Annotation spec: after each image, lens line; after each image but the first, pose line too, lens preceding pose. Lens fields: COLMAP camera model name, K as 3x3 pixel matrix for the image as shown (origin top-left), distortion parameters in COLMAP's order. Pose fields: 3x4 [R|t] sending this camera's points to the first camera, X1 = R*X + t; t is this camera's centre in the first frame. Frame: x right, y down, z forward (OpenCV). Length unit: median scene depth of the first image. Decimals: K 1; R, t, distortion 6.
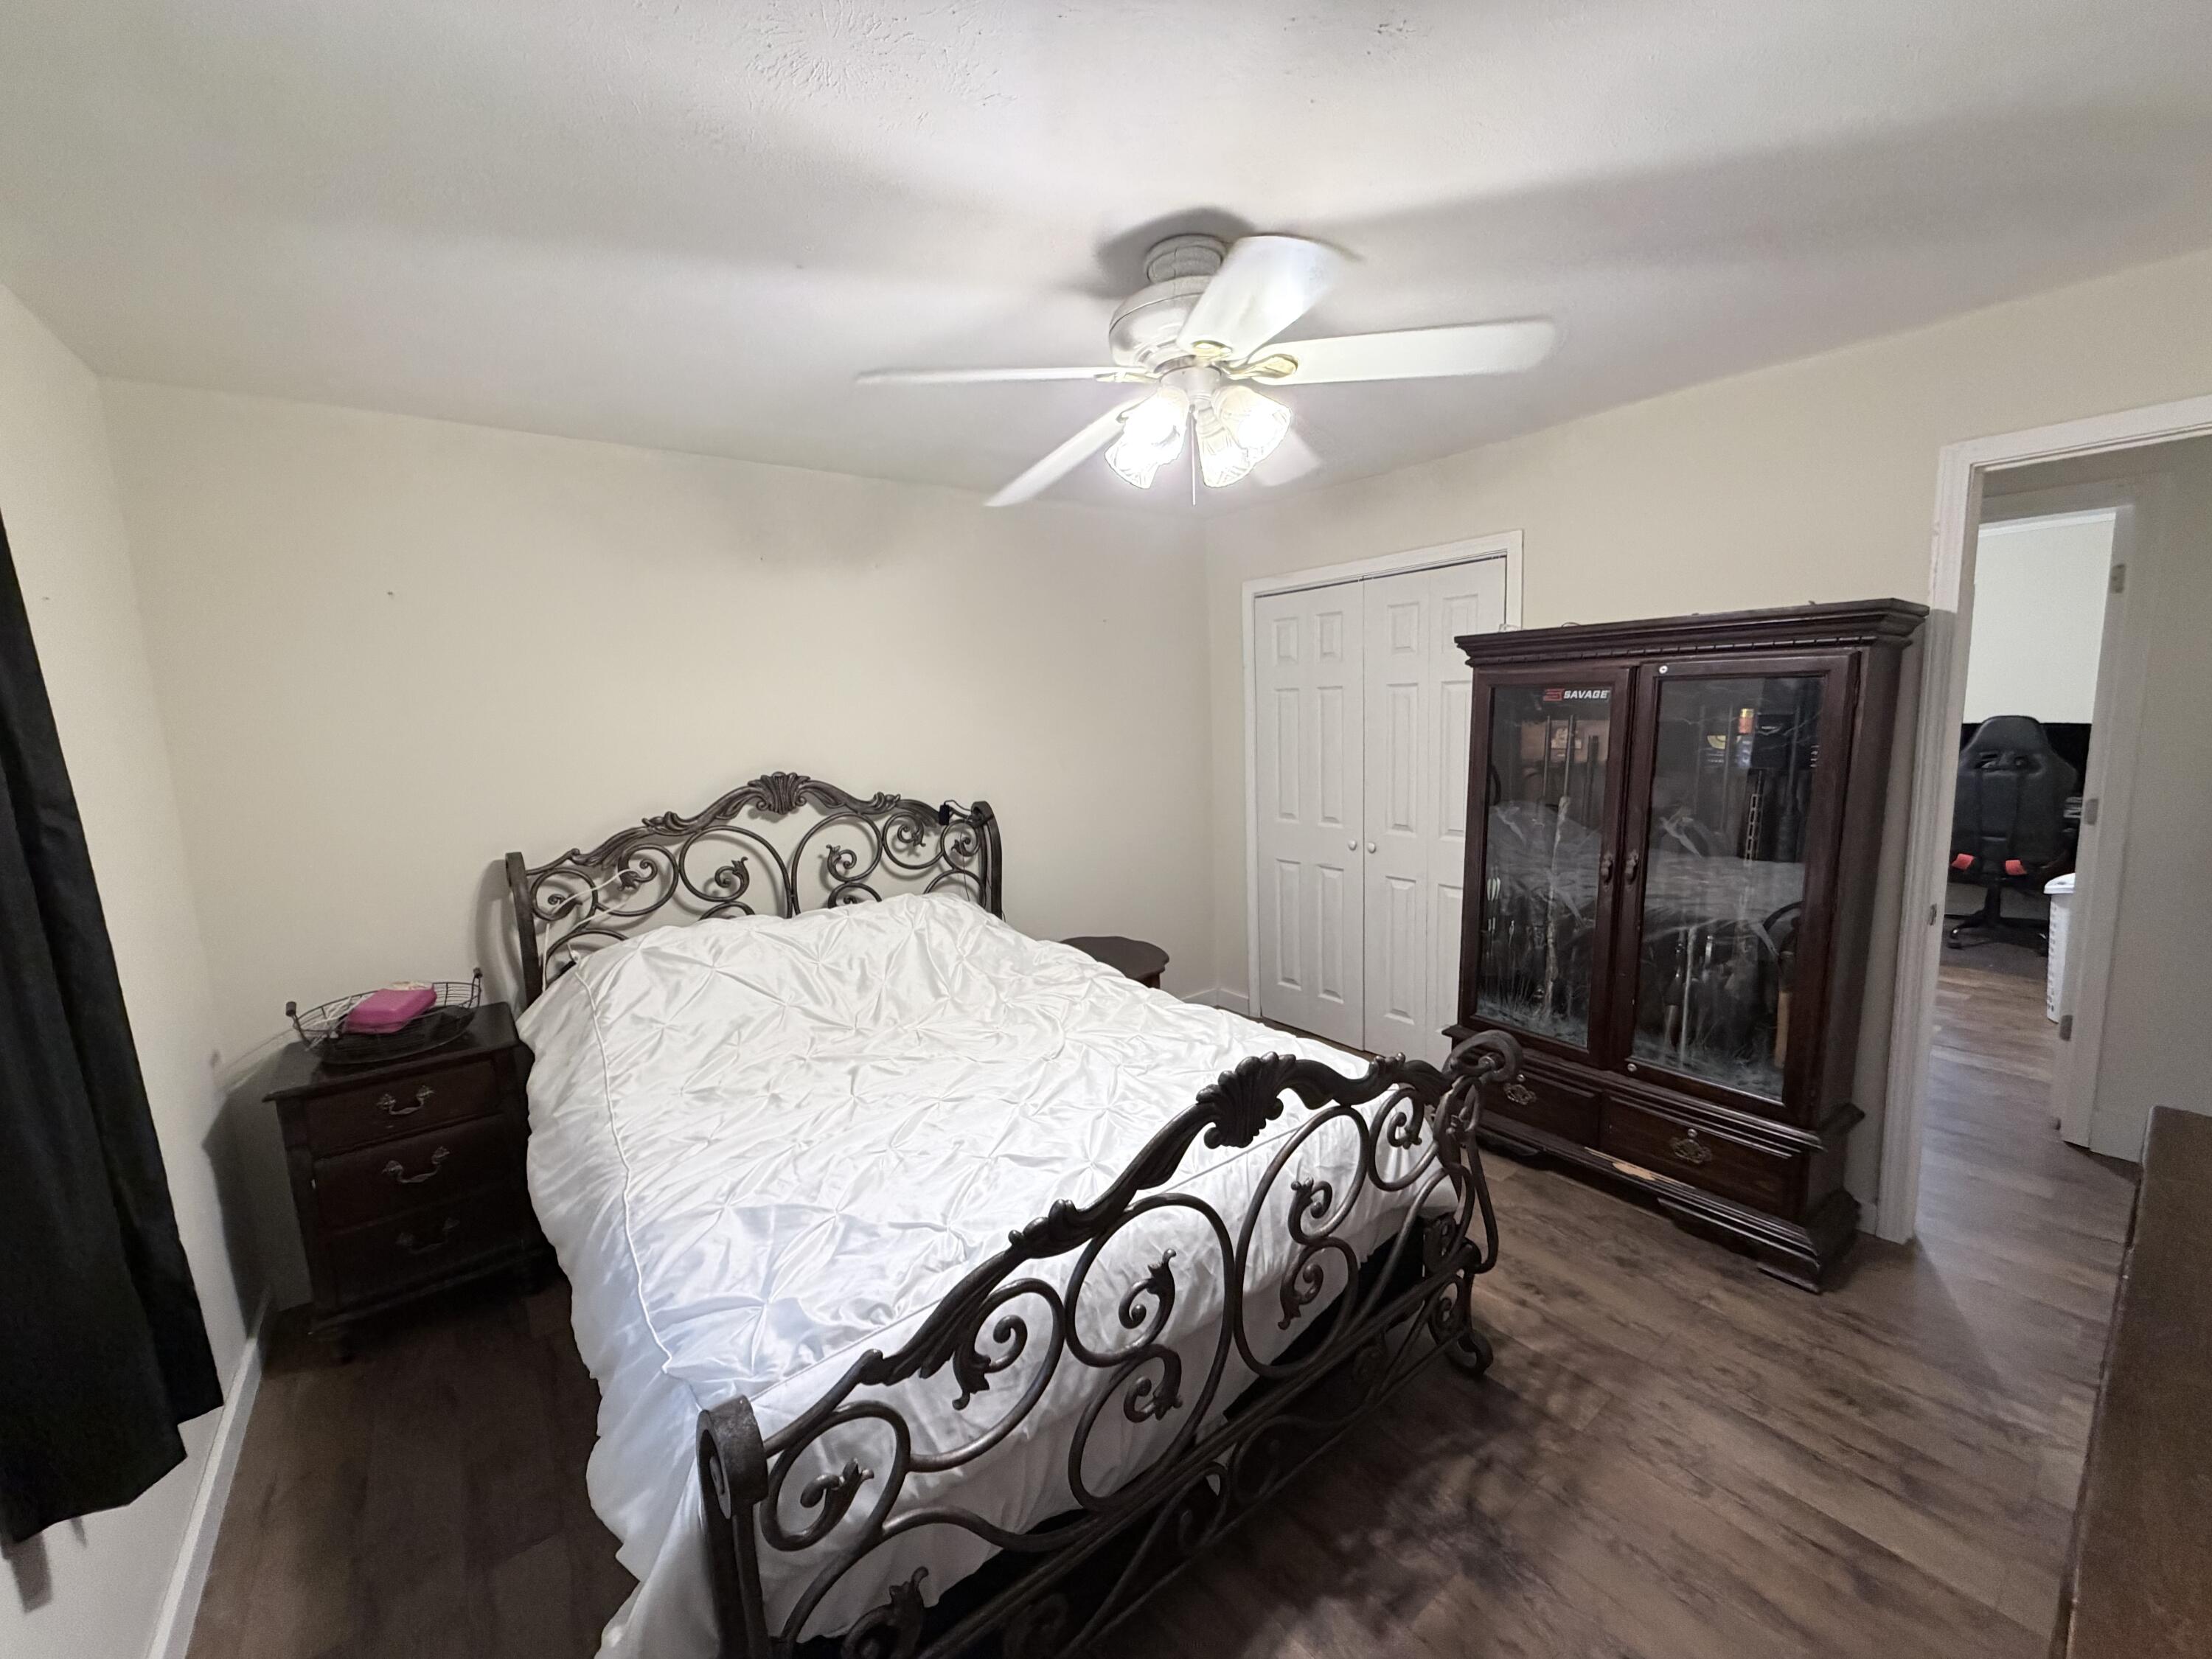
lens RADIAL K [[891.6, 0, 1101.9], [0, 891.6, 829.3], [0, 0, 1]] dist [0.000032, 0.000262]
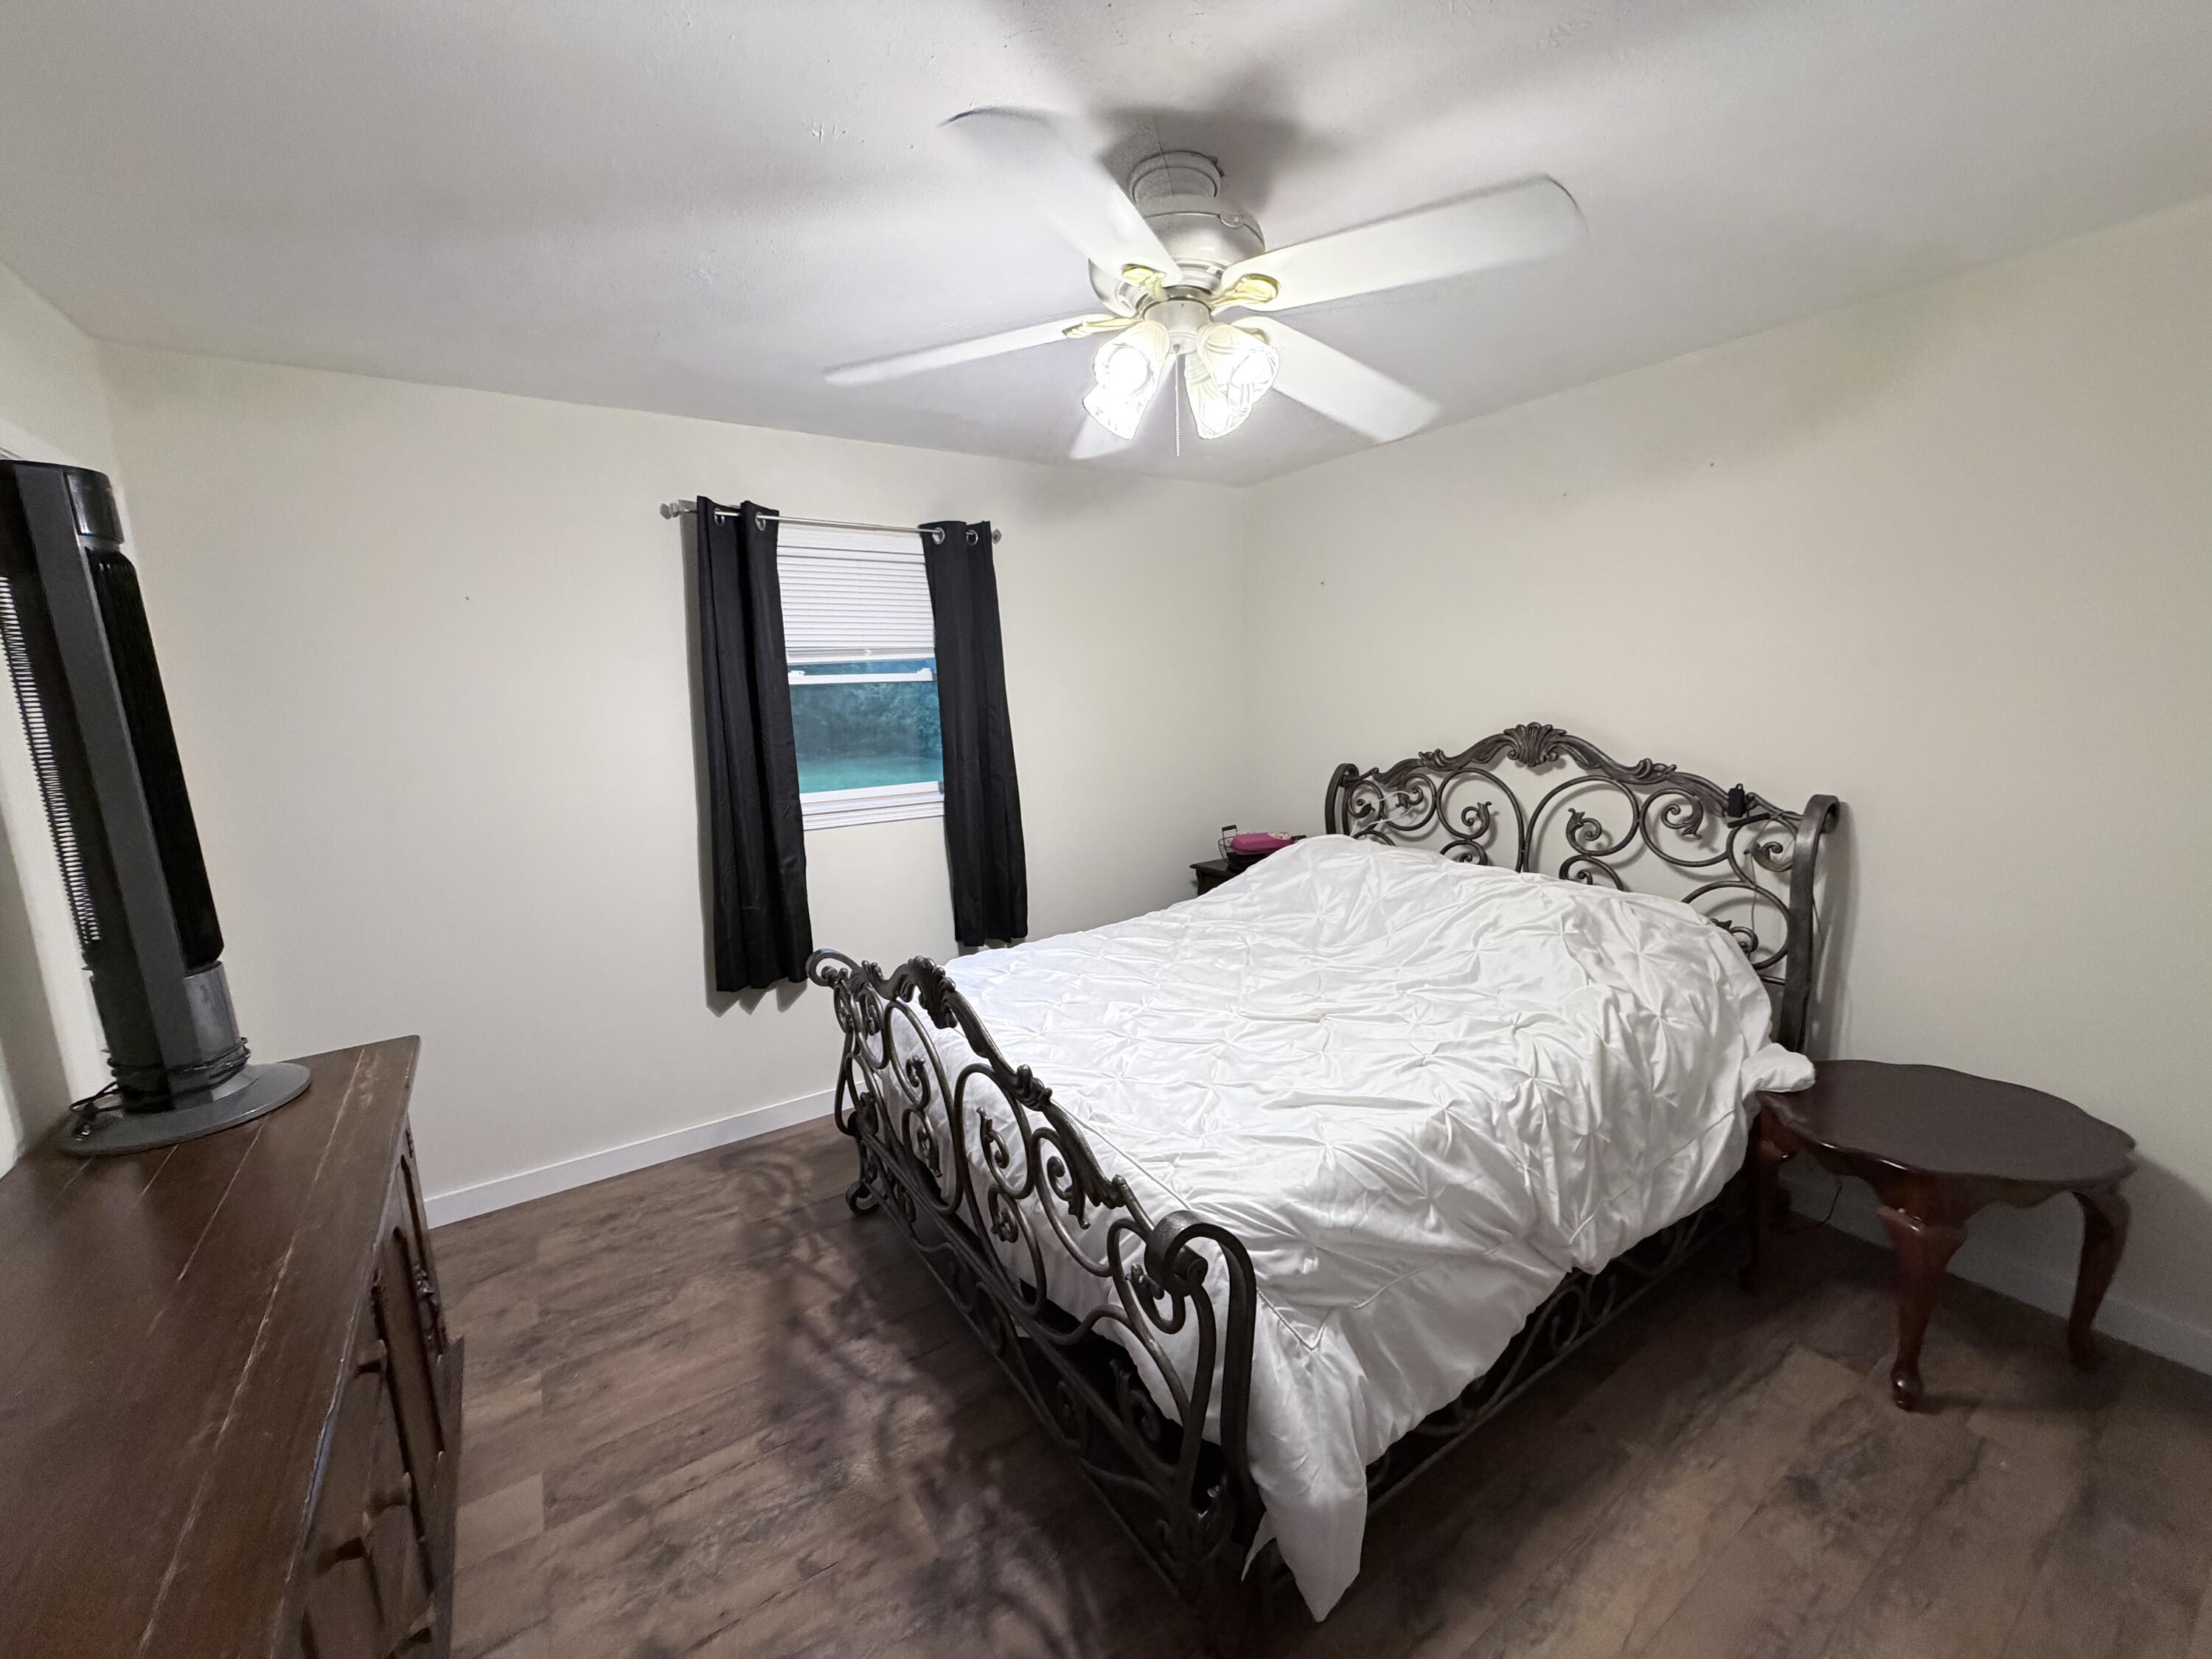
lens RADIAL K [[884.5, 0, 1109.9], [0, 884.5, 846.3], [0, 0, 1]] dist [0.000892, 0.000326]
pose [[-0.069157, 0.219771, -0.973097, 0.673713], [-0.096675, 0.969365, 0.225799, -0.113917], [0.992911, 0.109689, -0.045792, 0.646948]]
